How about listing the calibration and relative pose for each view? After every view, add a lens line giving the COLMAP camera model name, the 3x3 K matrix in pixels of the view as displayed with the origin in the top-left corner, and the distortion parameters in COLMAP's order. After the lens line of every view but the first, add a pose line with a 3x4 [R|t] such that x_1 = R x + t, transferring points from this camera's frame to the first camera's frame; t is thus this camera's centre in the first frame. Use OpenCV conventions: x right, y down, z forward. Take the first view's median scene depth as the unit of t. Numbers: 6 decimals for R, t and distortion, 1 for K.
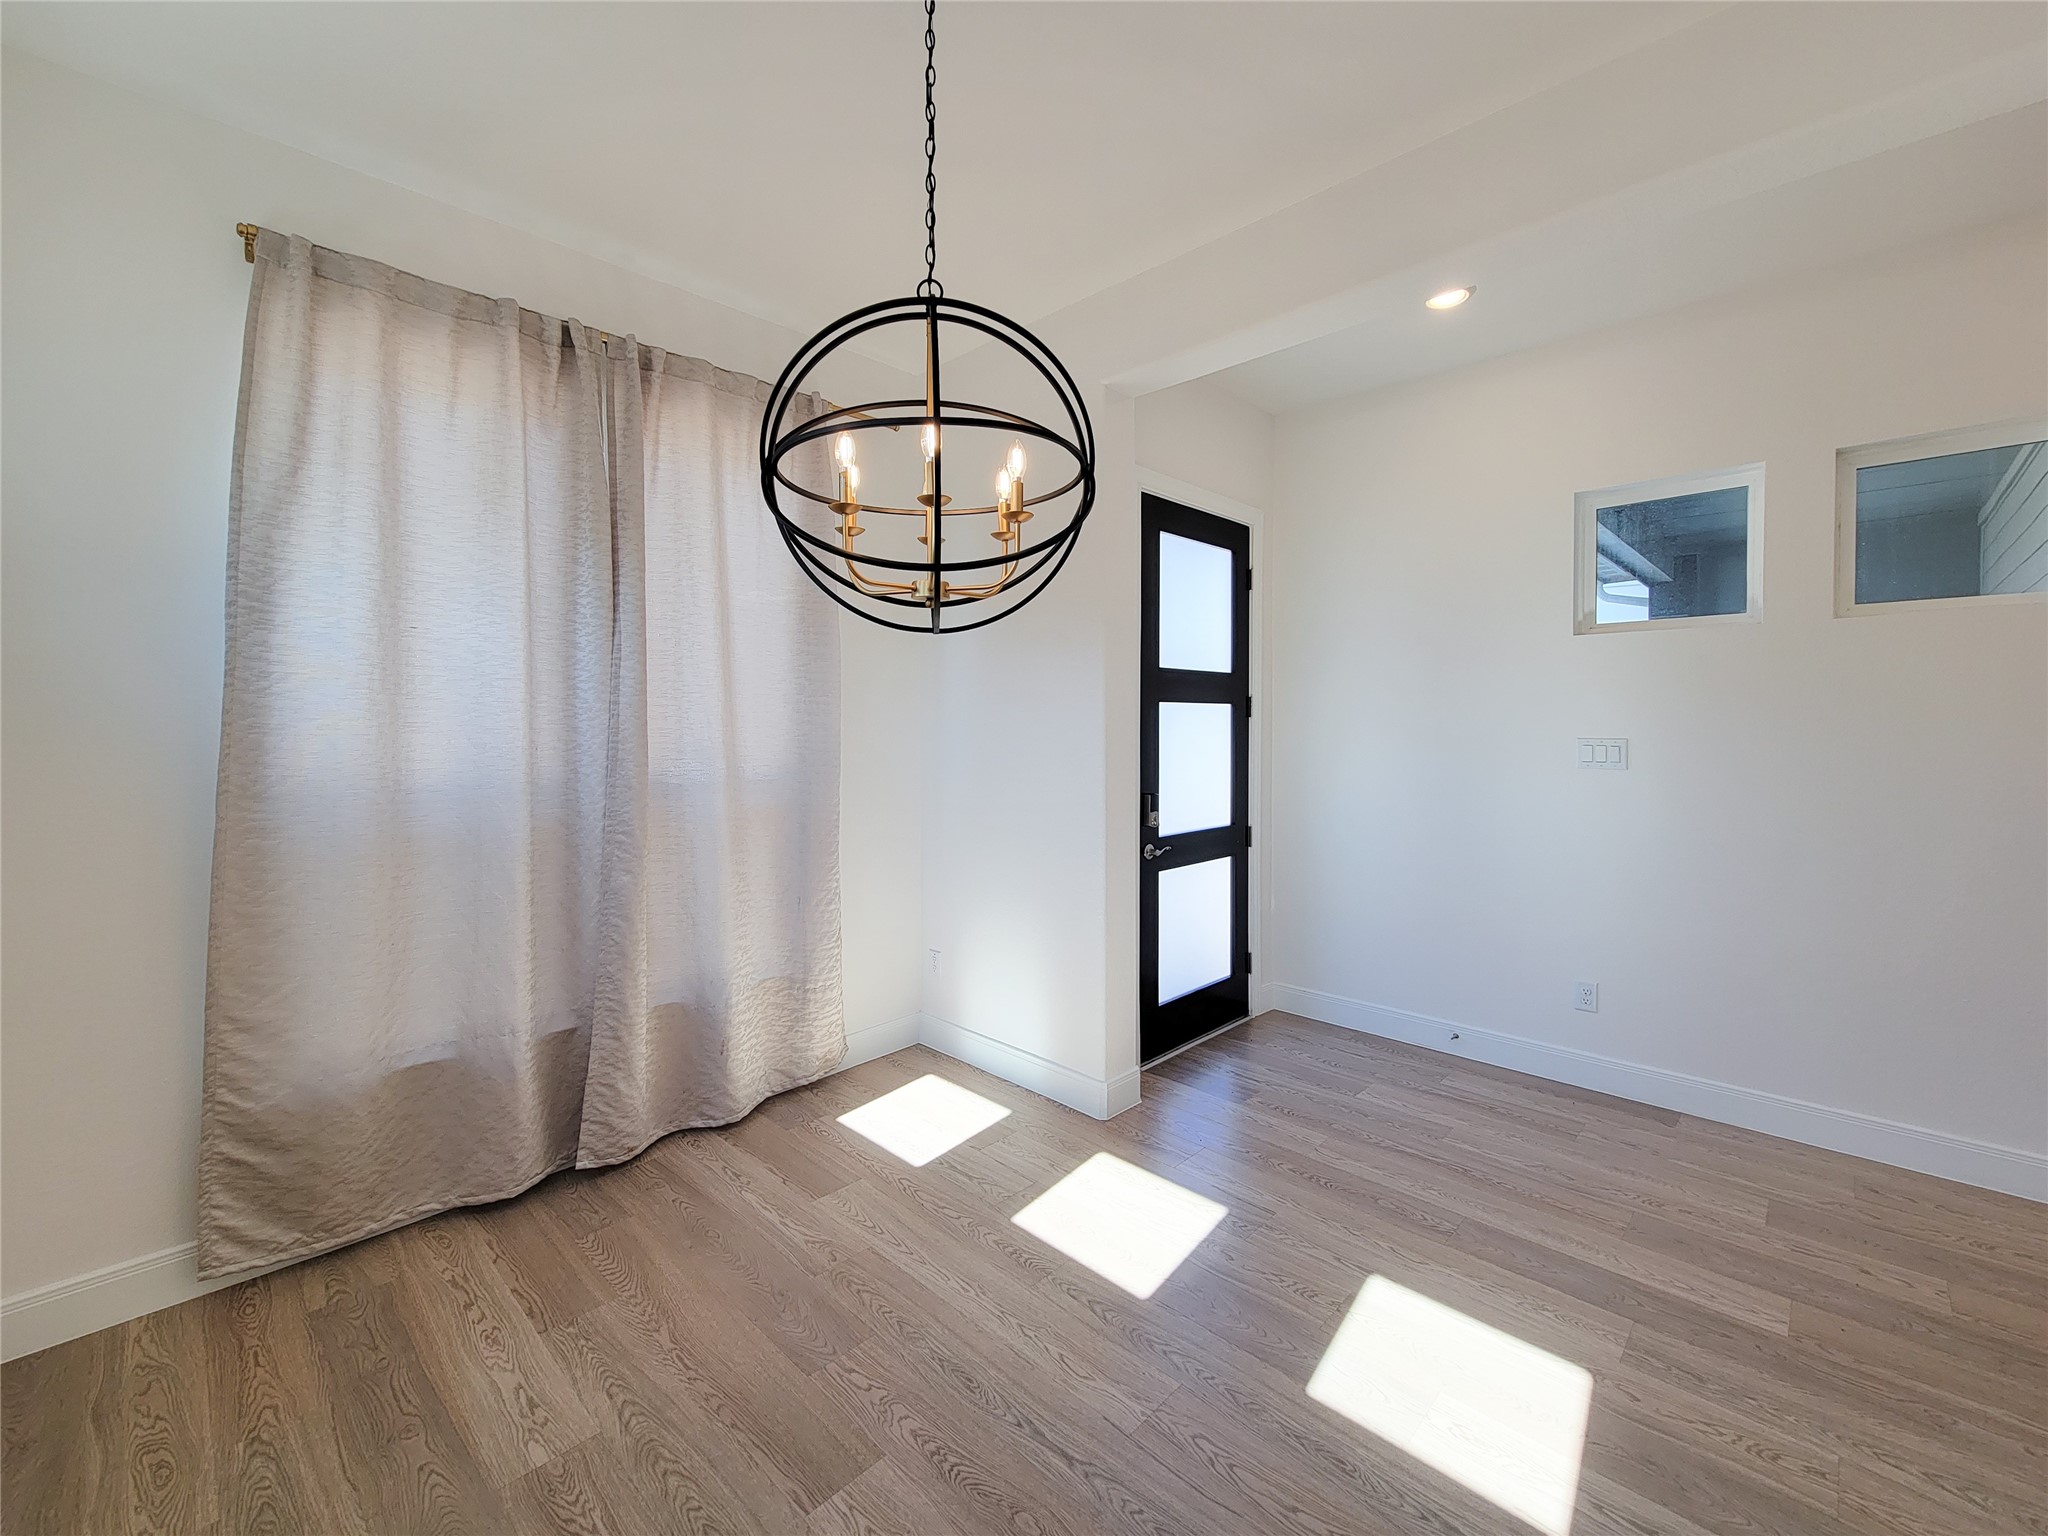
lens RADIAL K [[857.5, 0, 1012.8], [0, 857.5, 737.4], [0, 0, 1]] dist [0.005855, -0.003682]
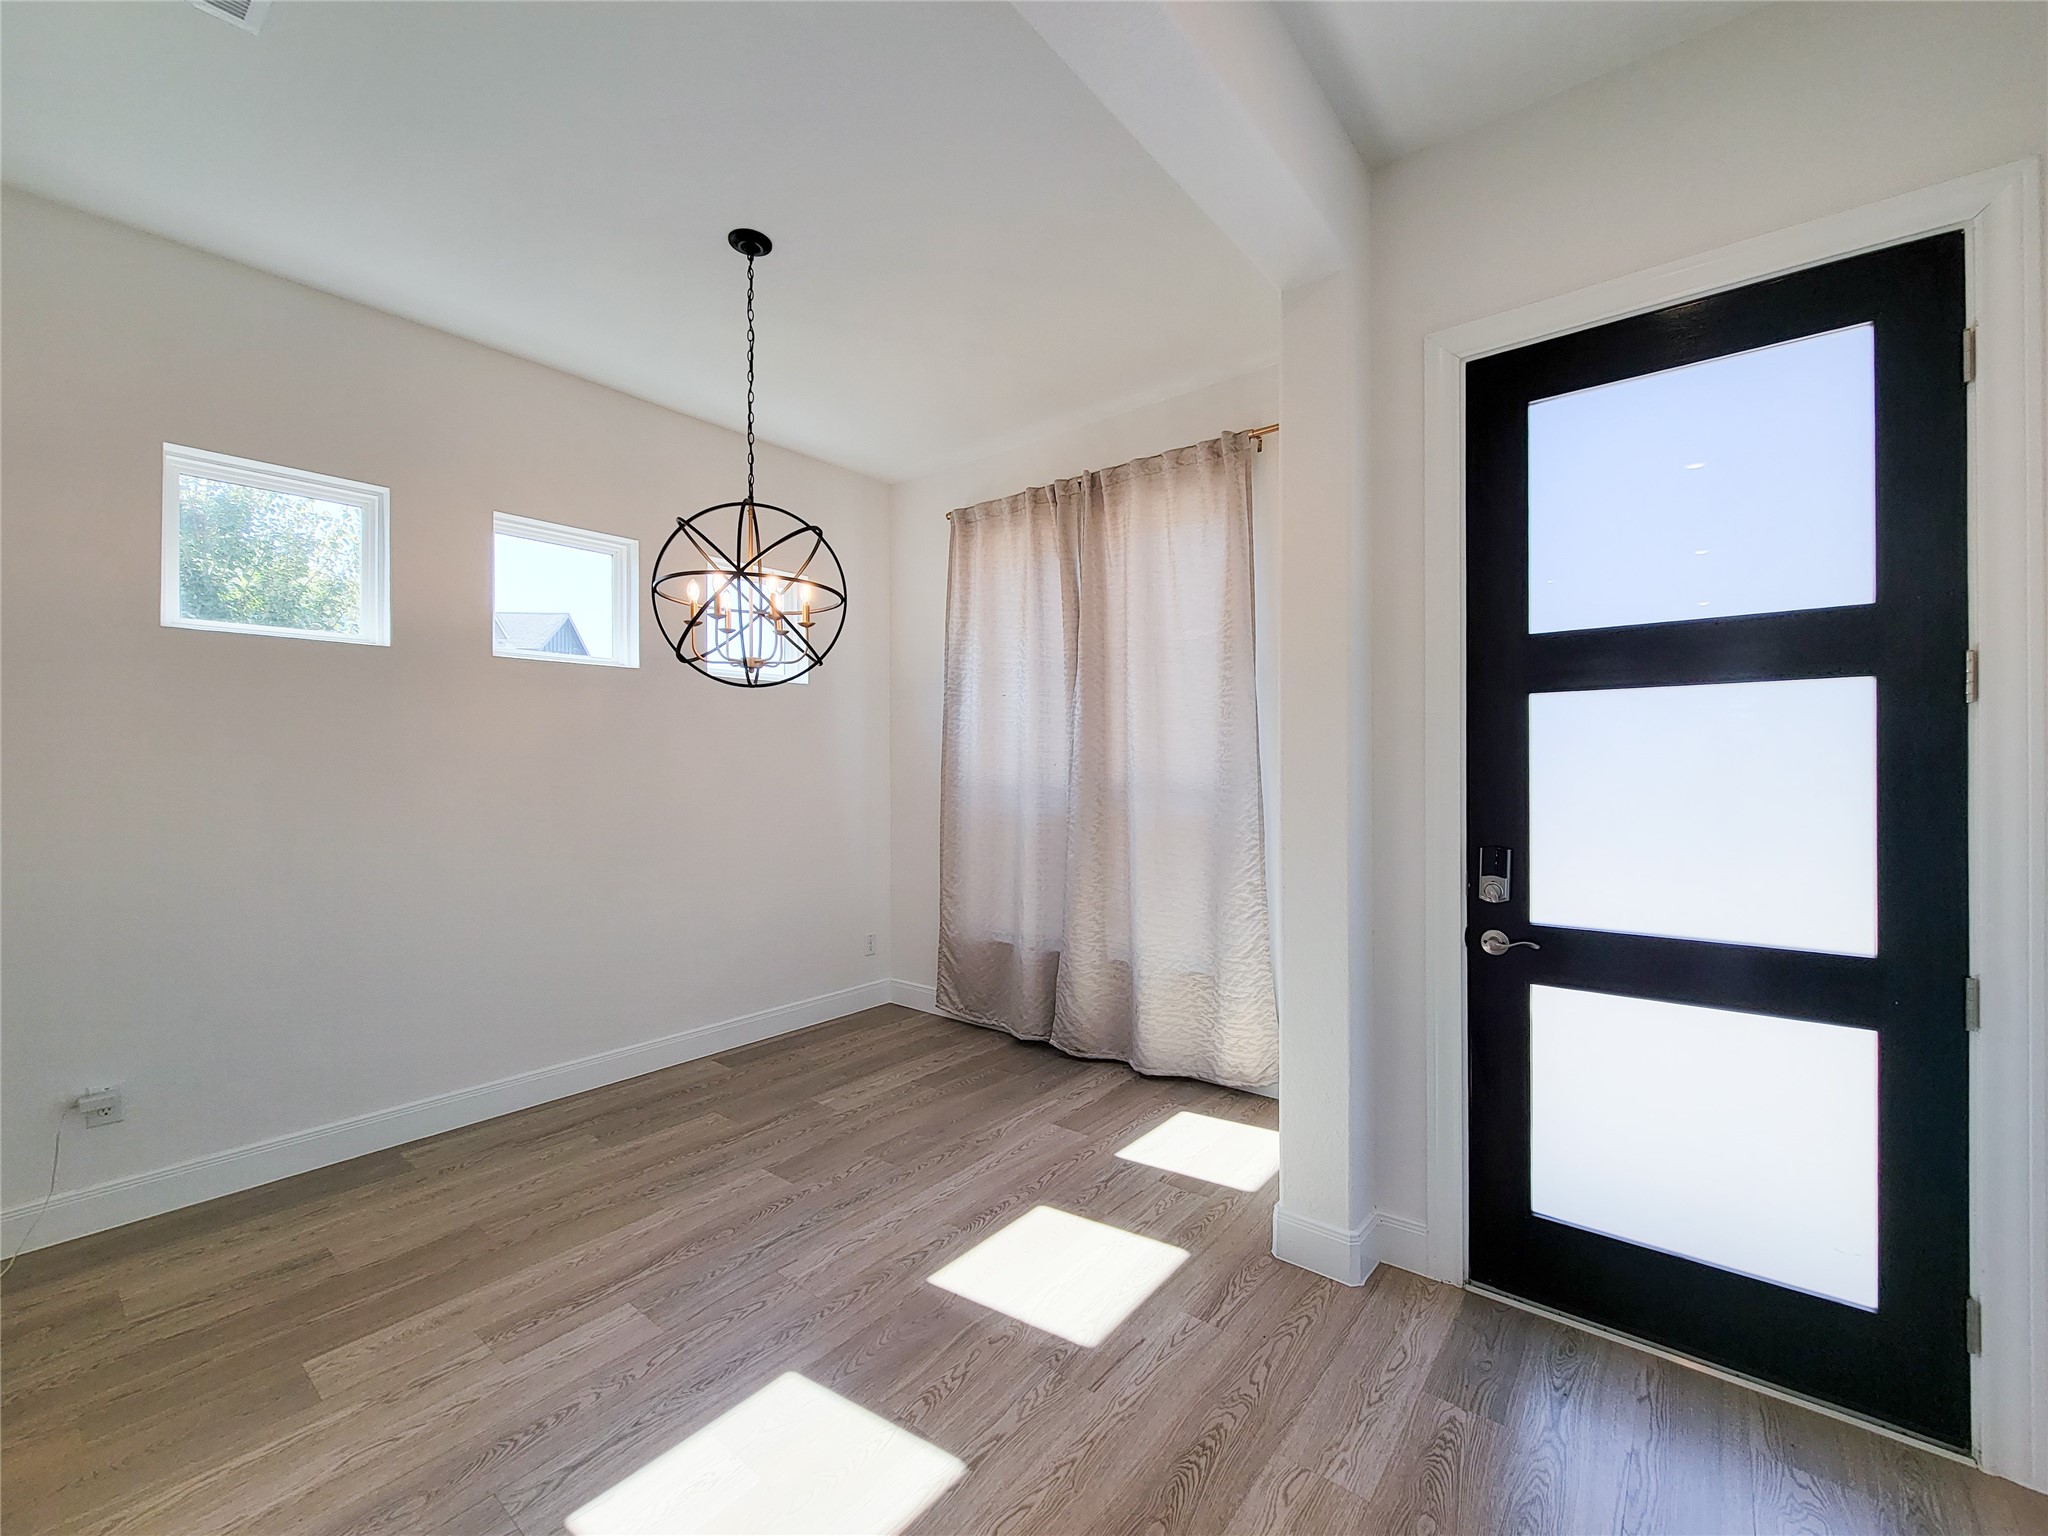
lens RADIAL K [[857.5, 0, 1052.7], [0, 857.5, 772.3], [0, 0, 1]] dist [0.005855, -0.003682]
pose [[0.102257, 0.006518, -0.994737, 1.055173], [-0.013758, 0.999892, 0.005138, 0.019520], [0.994663, 0.013160, 0.102336, 0.901670]]
